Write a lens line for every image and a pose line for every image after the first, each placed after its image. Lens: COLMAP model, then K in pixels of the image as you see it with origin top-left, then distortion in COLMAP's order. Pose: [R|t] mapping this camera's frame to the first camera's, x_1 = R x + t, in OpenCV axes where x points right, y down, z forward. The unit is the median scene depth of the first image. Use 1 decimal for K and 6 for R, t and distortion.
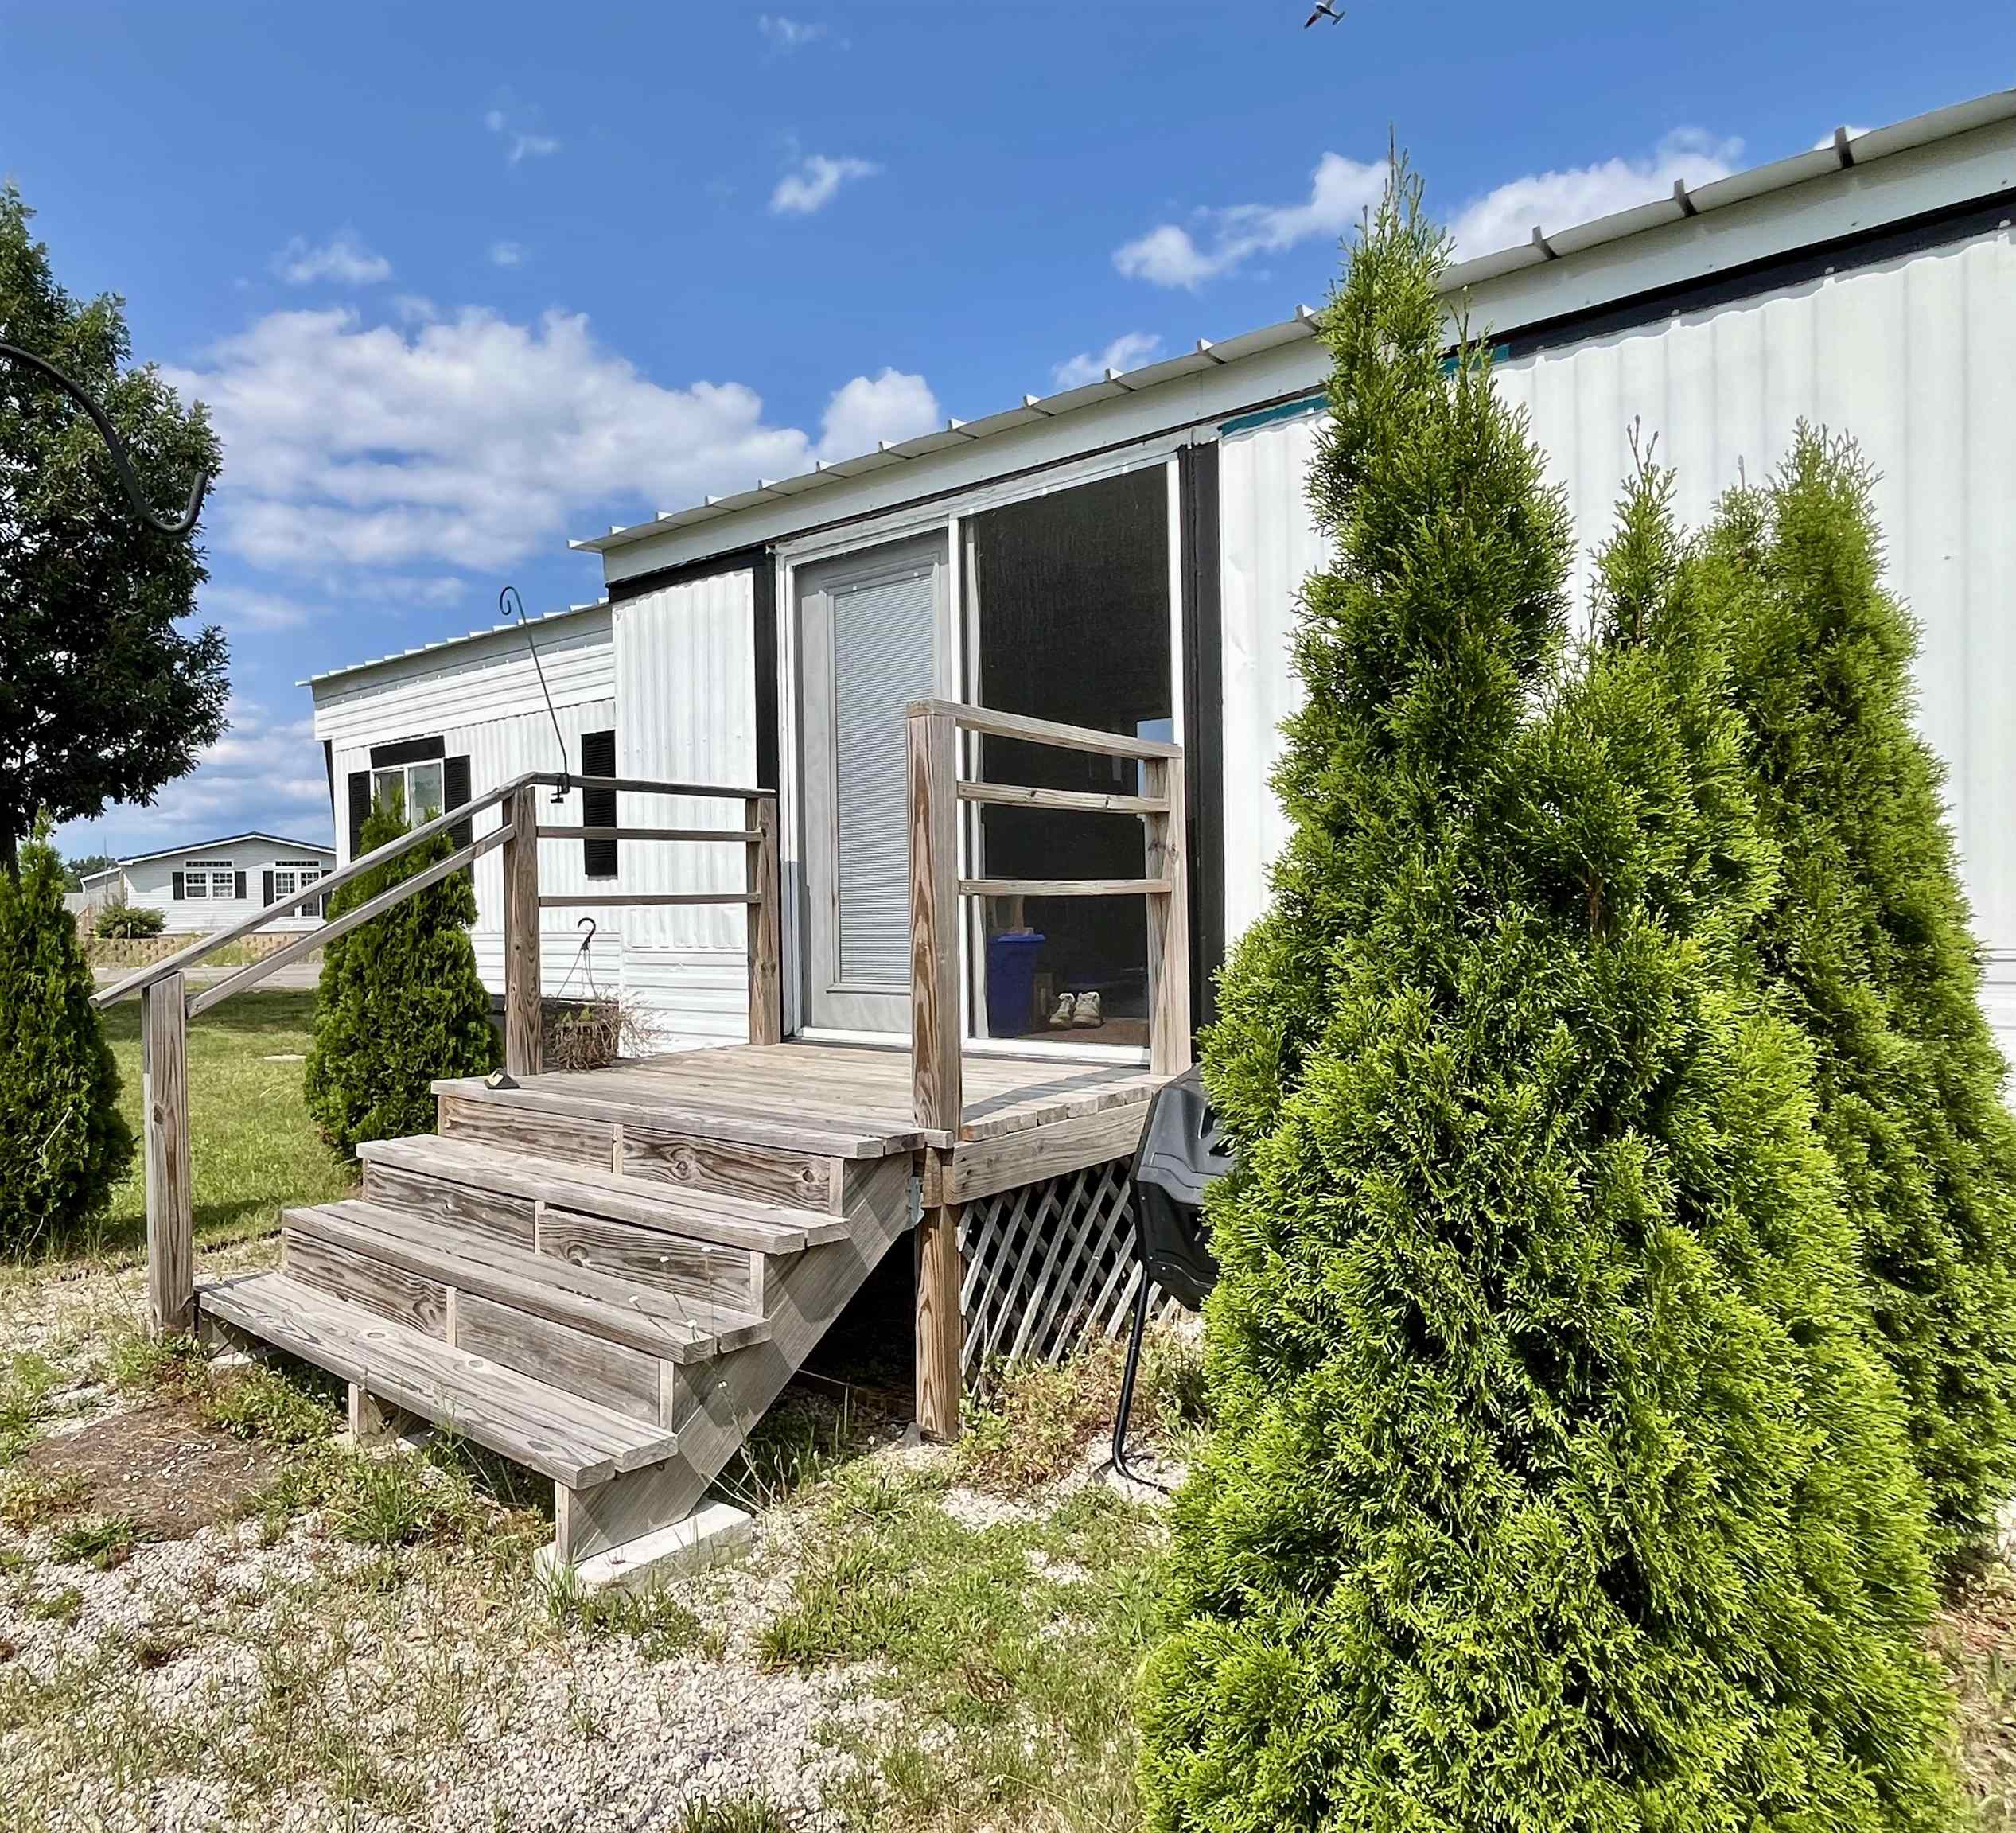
lens RADIAL K [[1103.2, 0, 1006.6], [0, 1103.2, 971.4], [0, 0, 1]] dist [0.026356, -0.040418]
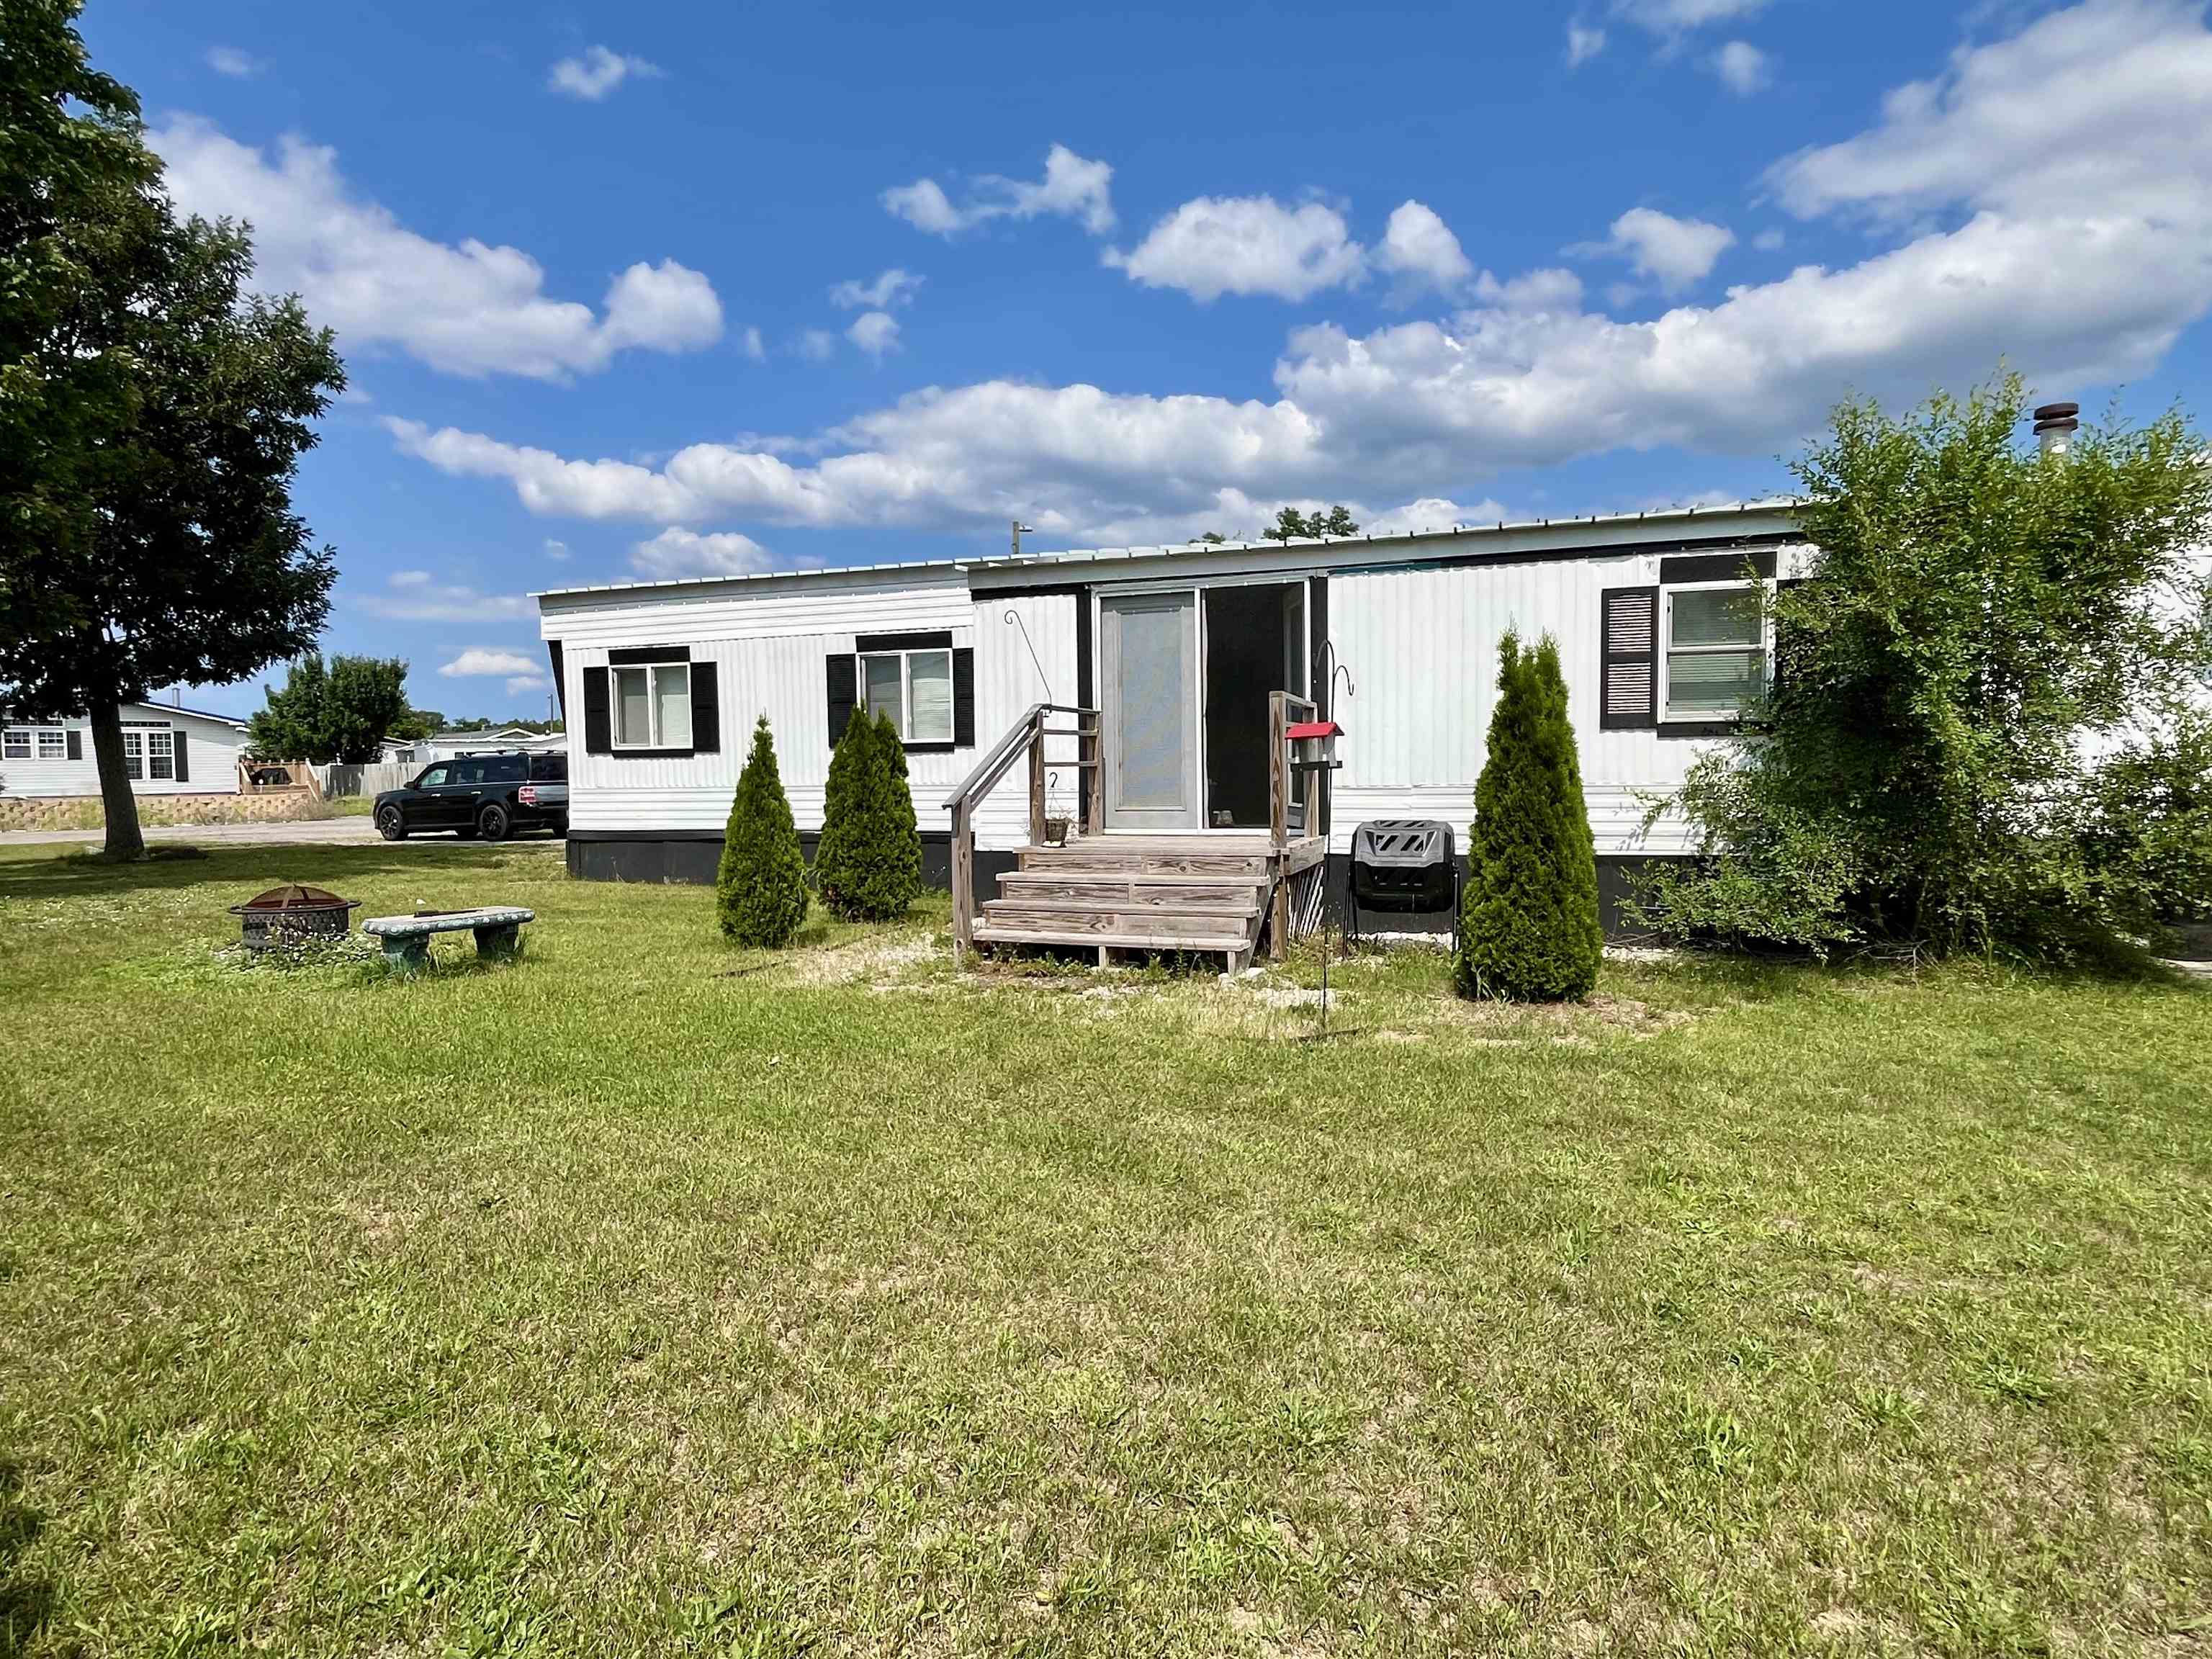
lens RADIAL K [[1167.4, 0, 1106.0], [0, 1167.4, 829.5], [0, 0, 1]] dist [-0.029535, 0.000443]
pose [[0.914790, -0.012594, 0.403734, -0.181637], [0.017886, 0.999796, -0.009341, 0.012124], [-0.403534, 0.015766, 0.914829, -0.159103]]
